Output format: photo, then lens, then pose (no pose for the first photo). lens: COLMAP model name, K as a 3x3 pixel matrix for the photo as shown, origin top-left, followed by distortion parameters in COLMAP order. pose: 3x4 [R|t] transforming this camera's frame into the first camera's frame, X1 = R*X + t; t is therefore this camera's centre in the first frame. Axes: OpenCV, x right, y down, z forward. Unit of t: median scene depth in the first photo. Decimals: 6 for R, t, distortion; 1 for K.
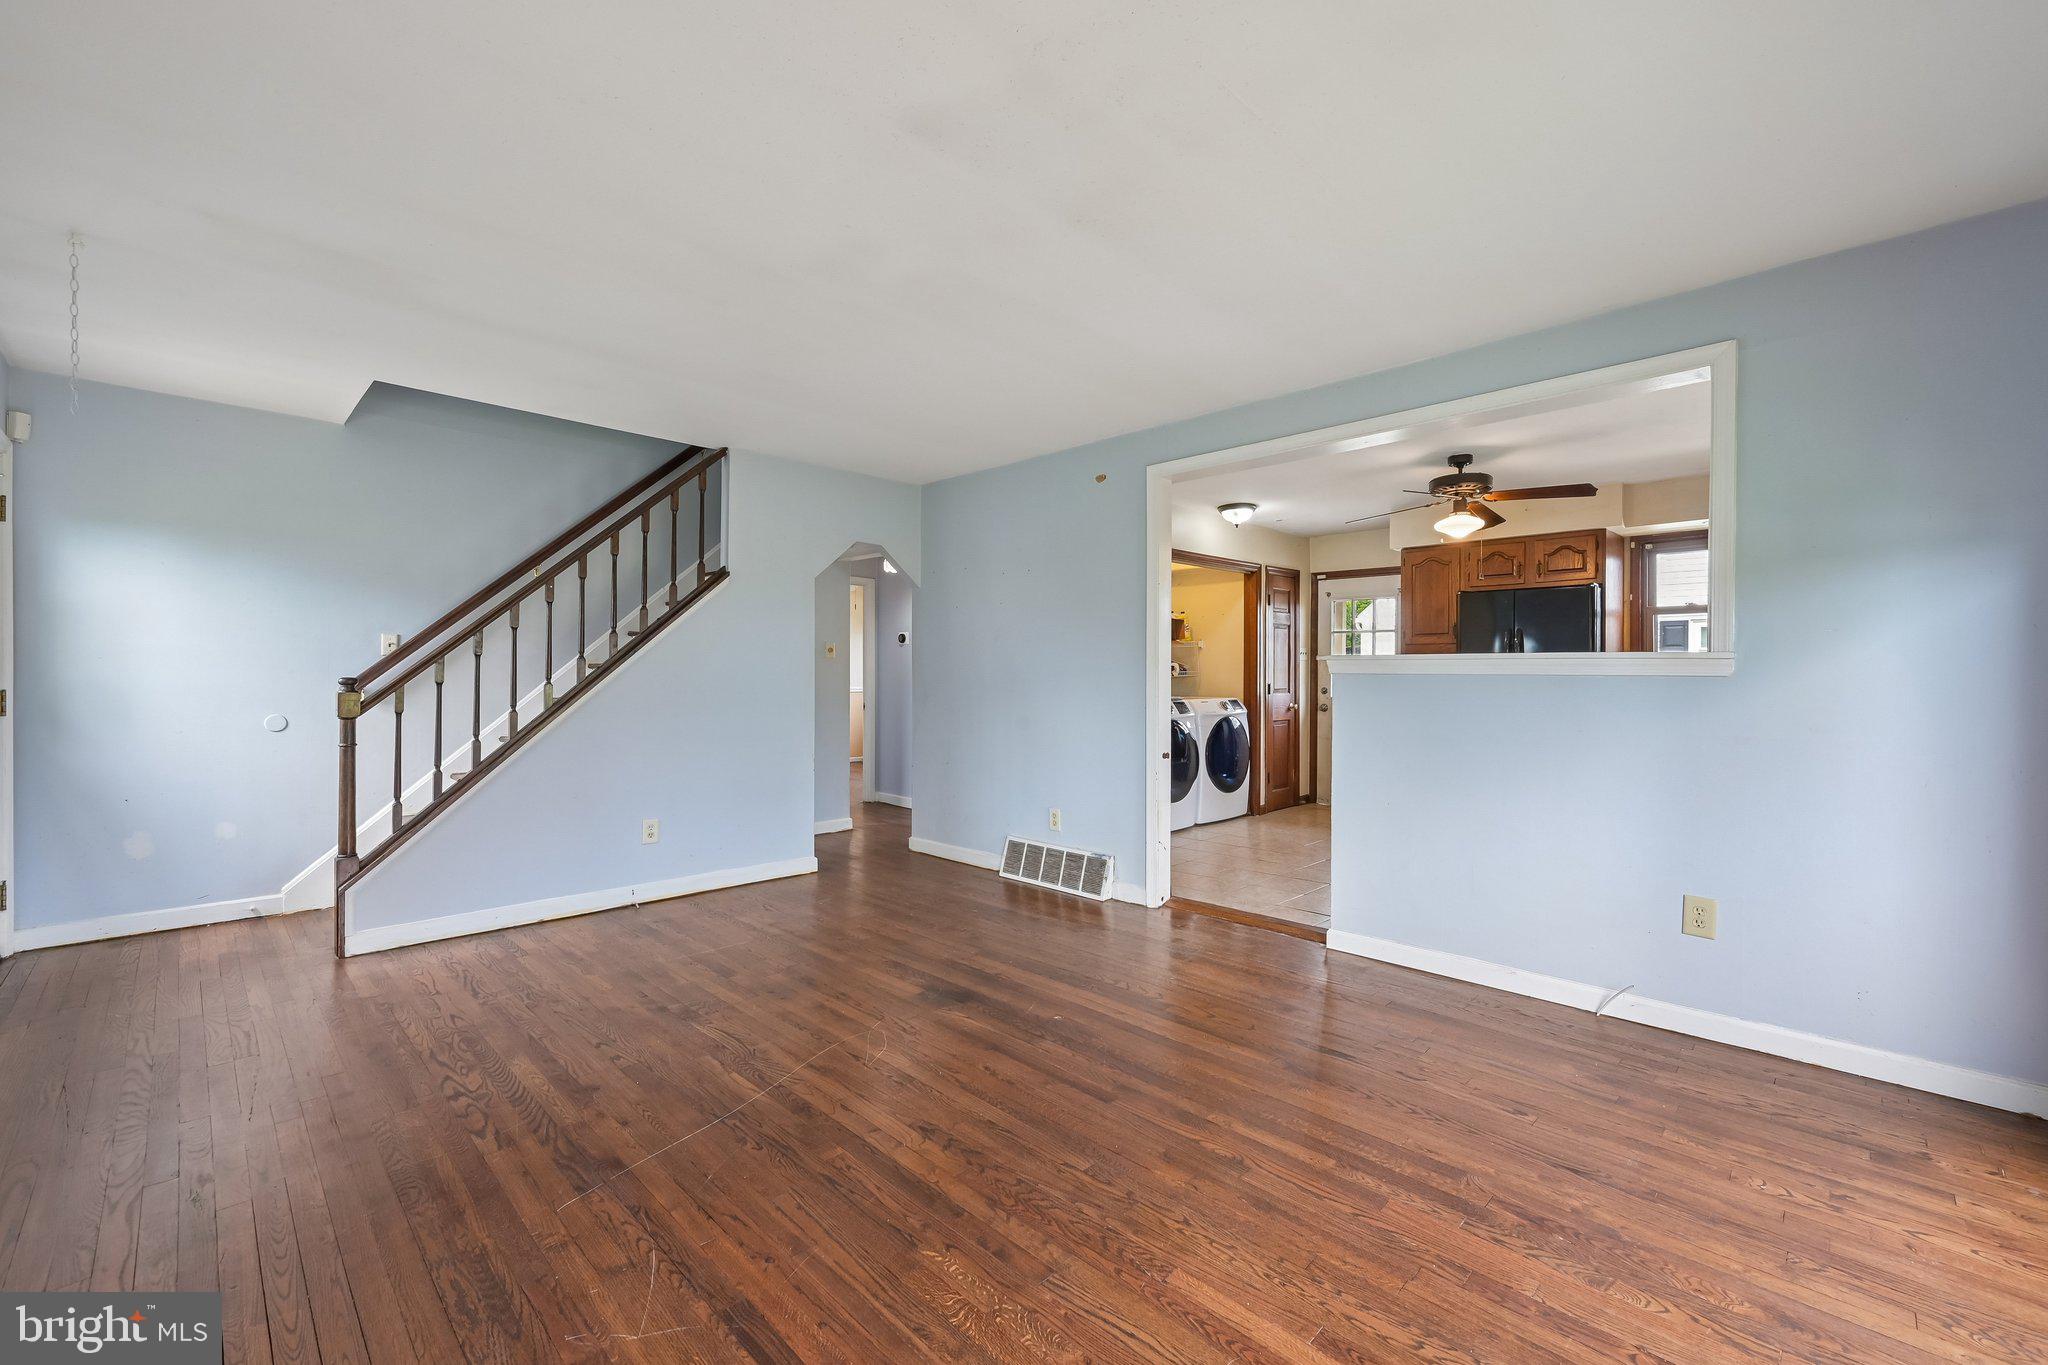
lens RADIAL K [[829.4, 0, 1032.4], [0, 829.4, 679.7], [0, 0, 1]] dist [-0.001284, 0.000152]
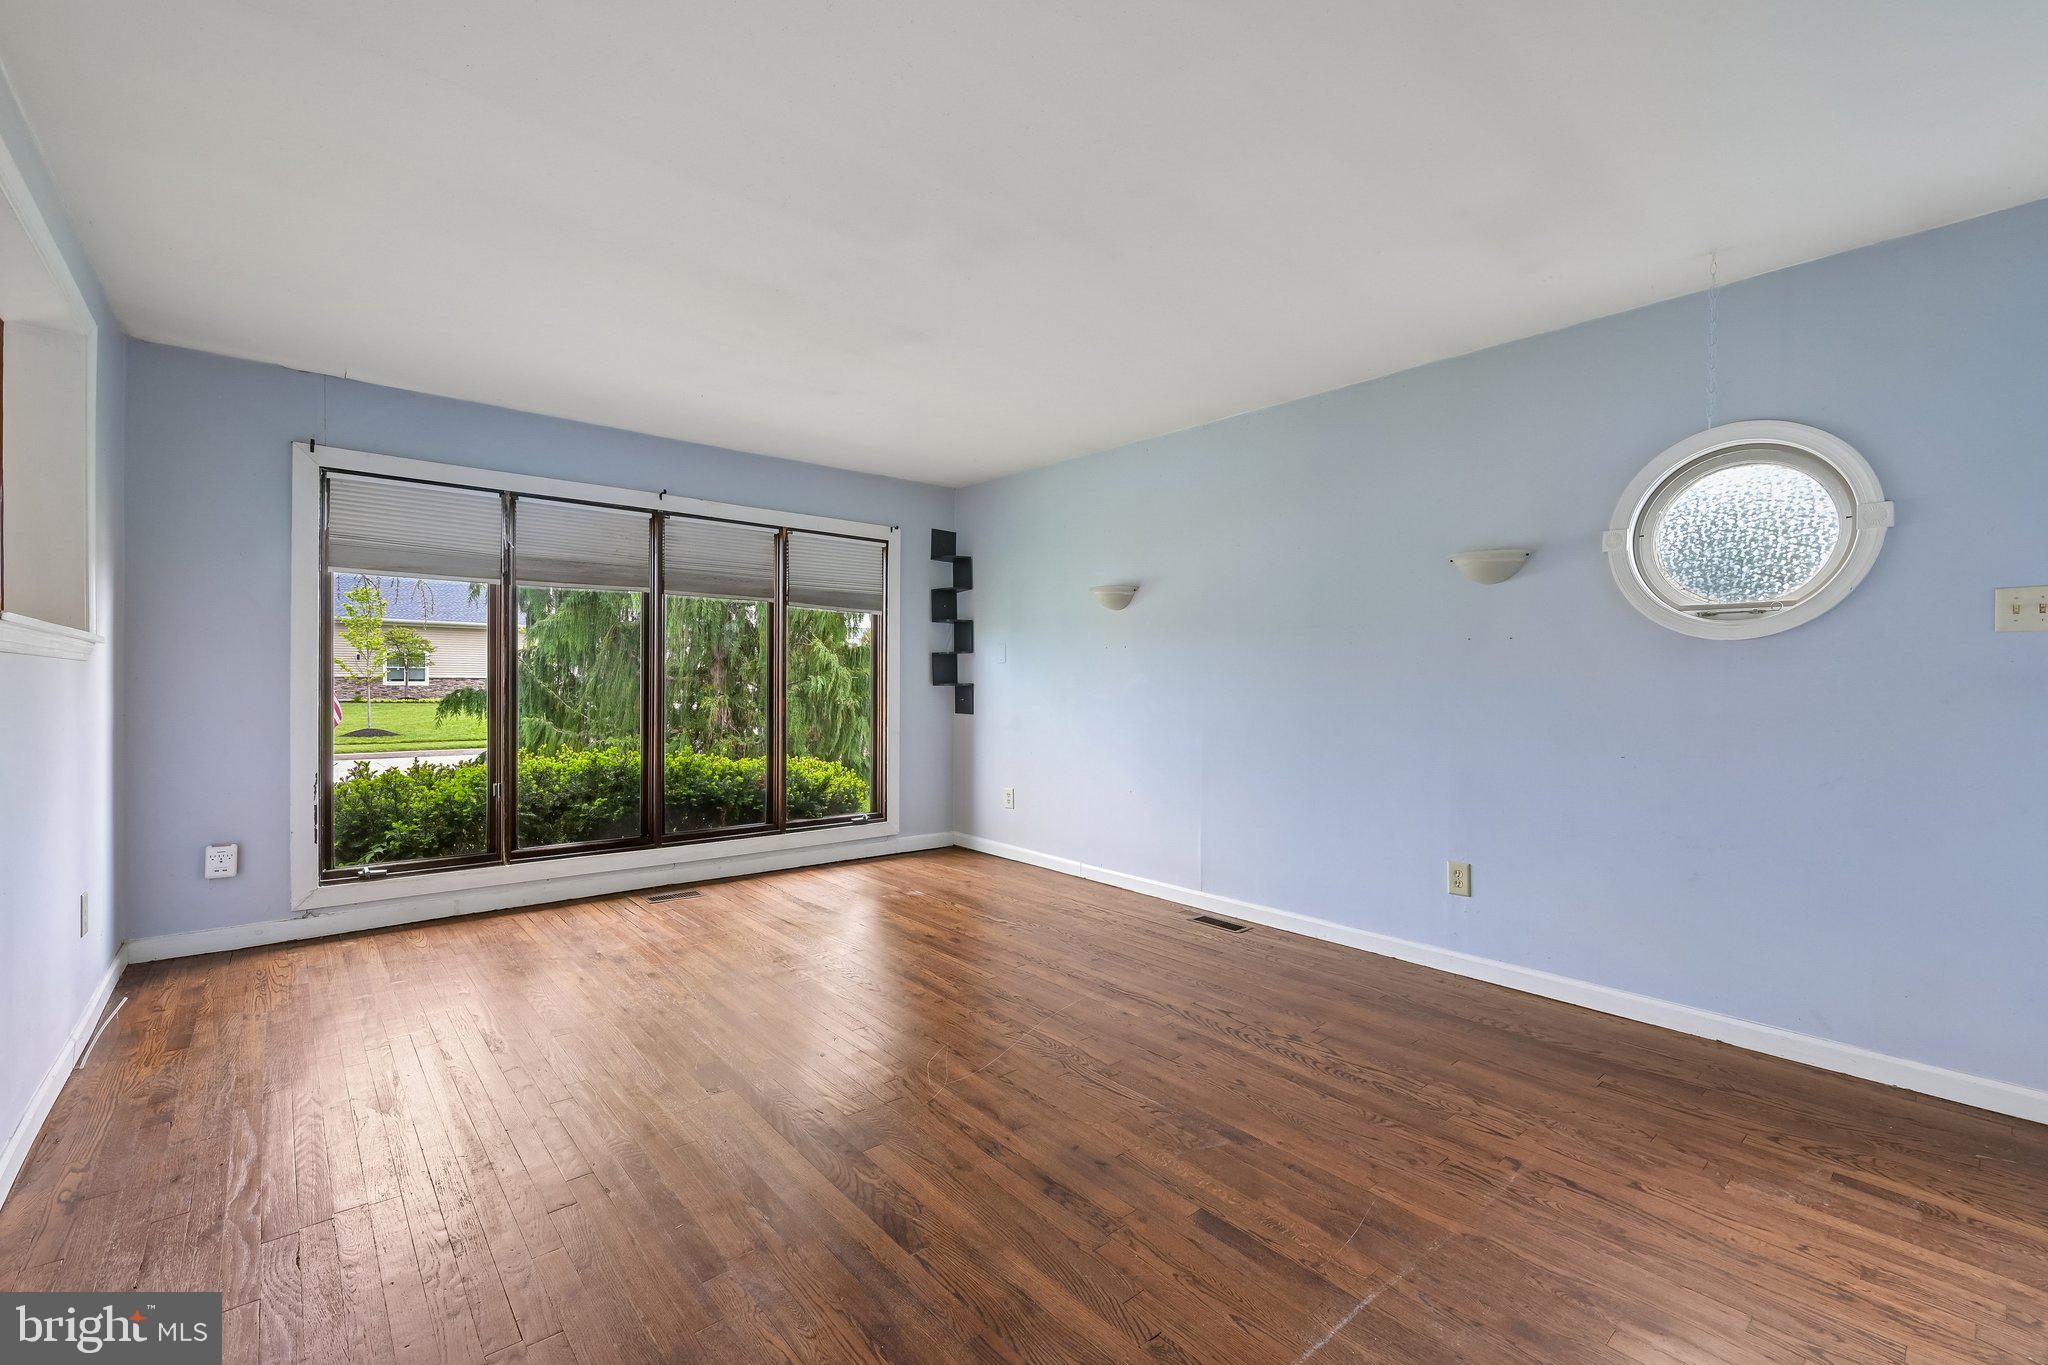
lens RADIAL K [[872.0, 0, 1034.8], [0, 872.0, 680.6], [0, 0, 1]] dist [-0.001941, -0.000212]
pose [[-0.997503, -0.012551, 0.069500, -0.168508], [-0.012414, 0.999920, 0.002411, 0.000627], [-0.069525, 0.001542, -0.997579, 0.923820]]
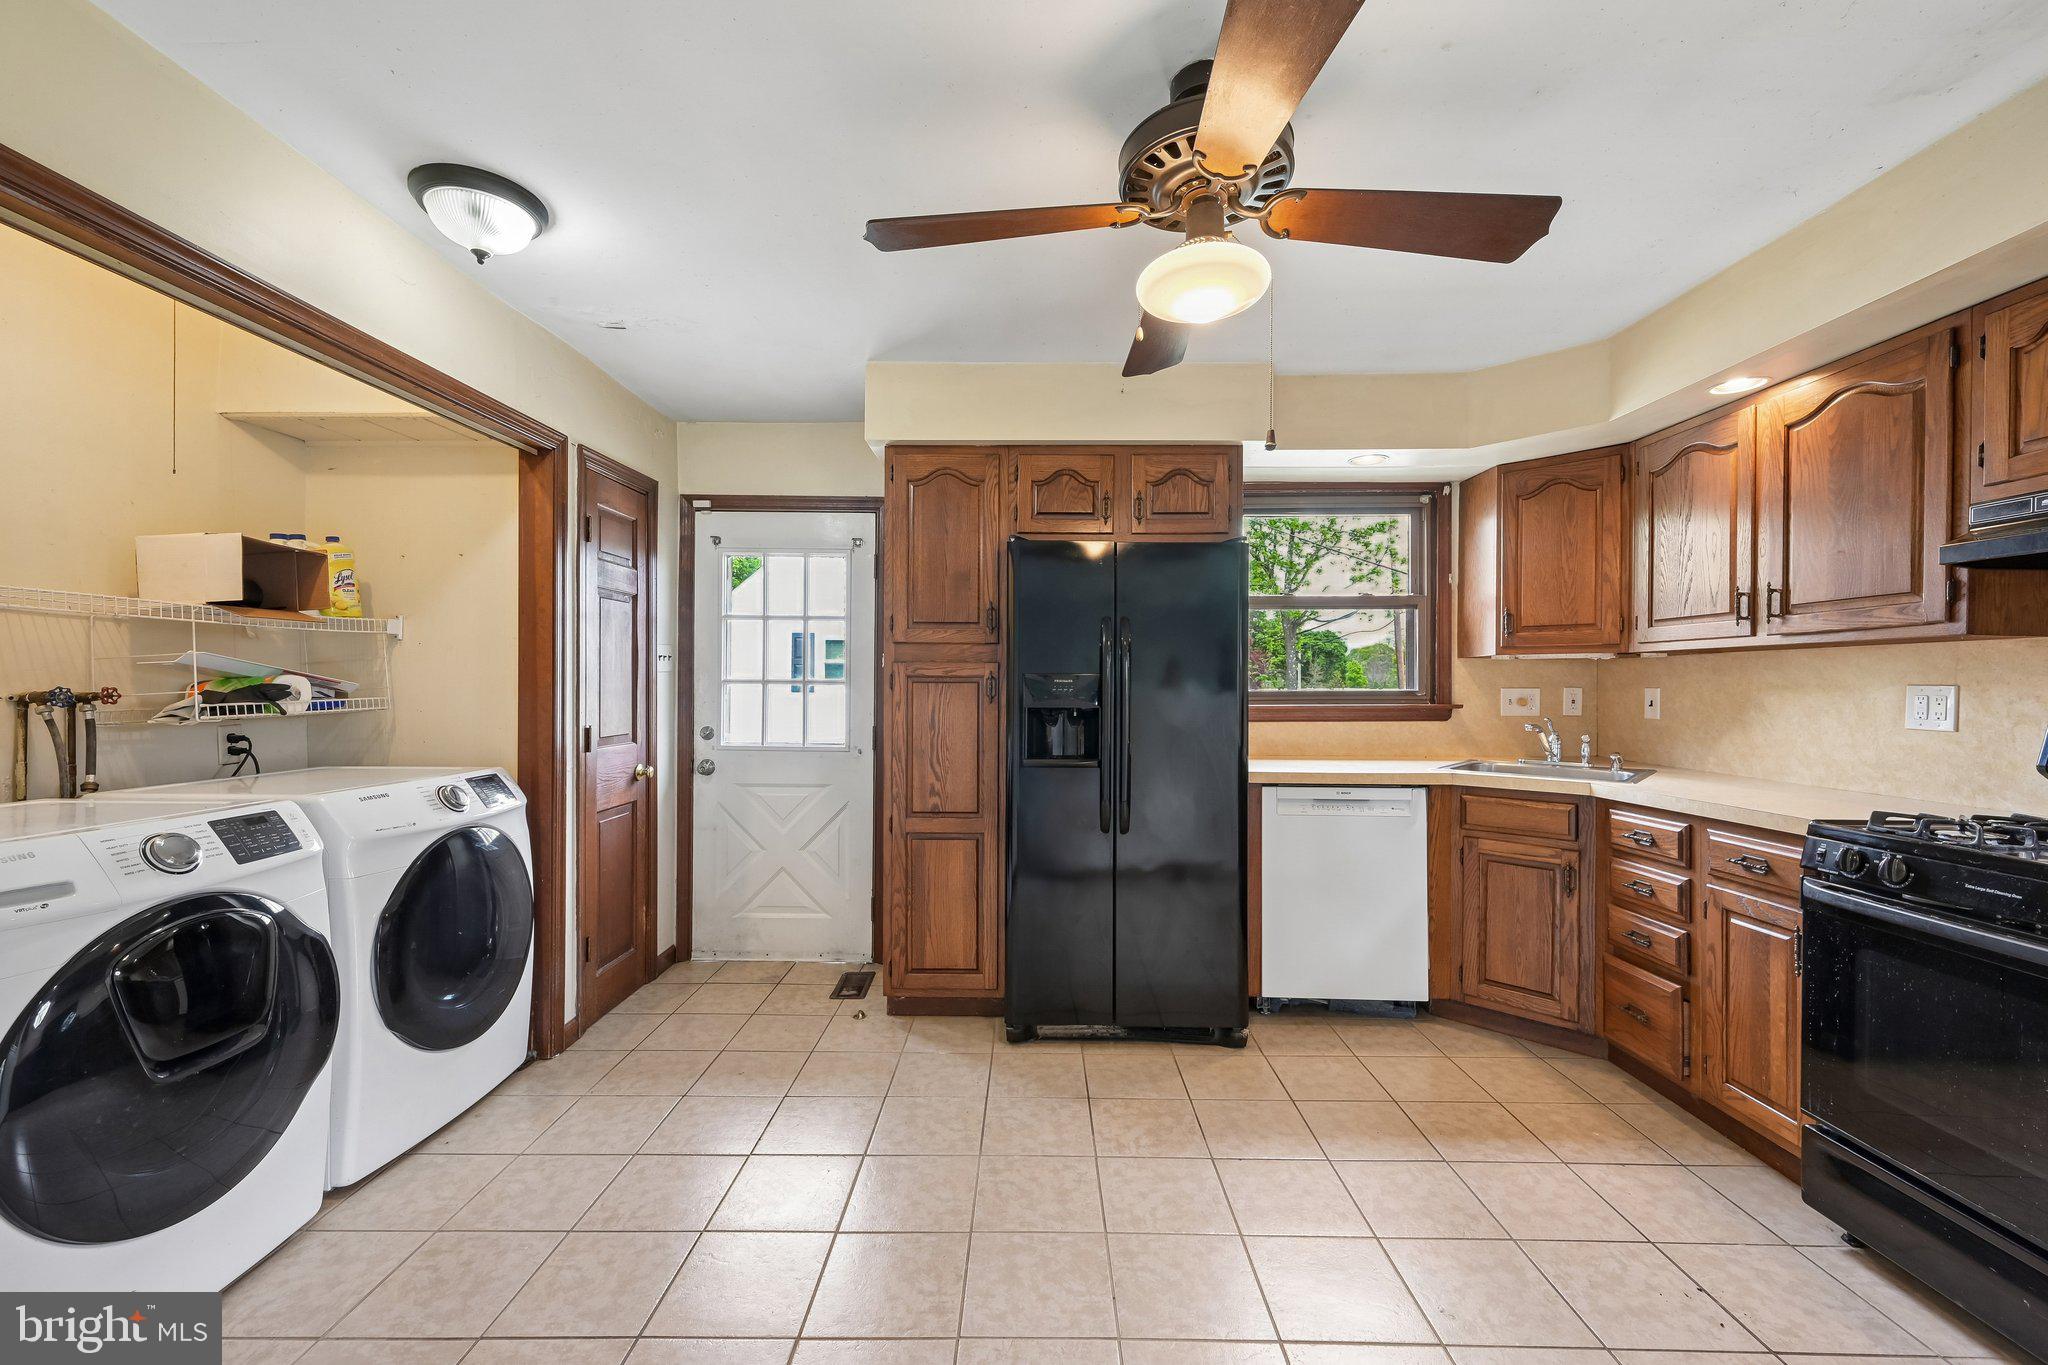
lens RADIAL K [[829.4, 0, 1023.2], [0, 829.4, 684.9], [0, 0, 1]] dist [-0.001284, 0.000152]
pose [[0.722628, -0.000719, 0.691237, 0.192920], [0.001428, 0.999999, -0.000453, -0.020211], [-0.691236, 0.001314, 0.722628, 0.678244]]
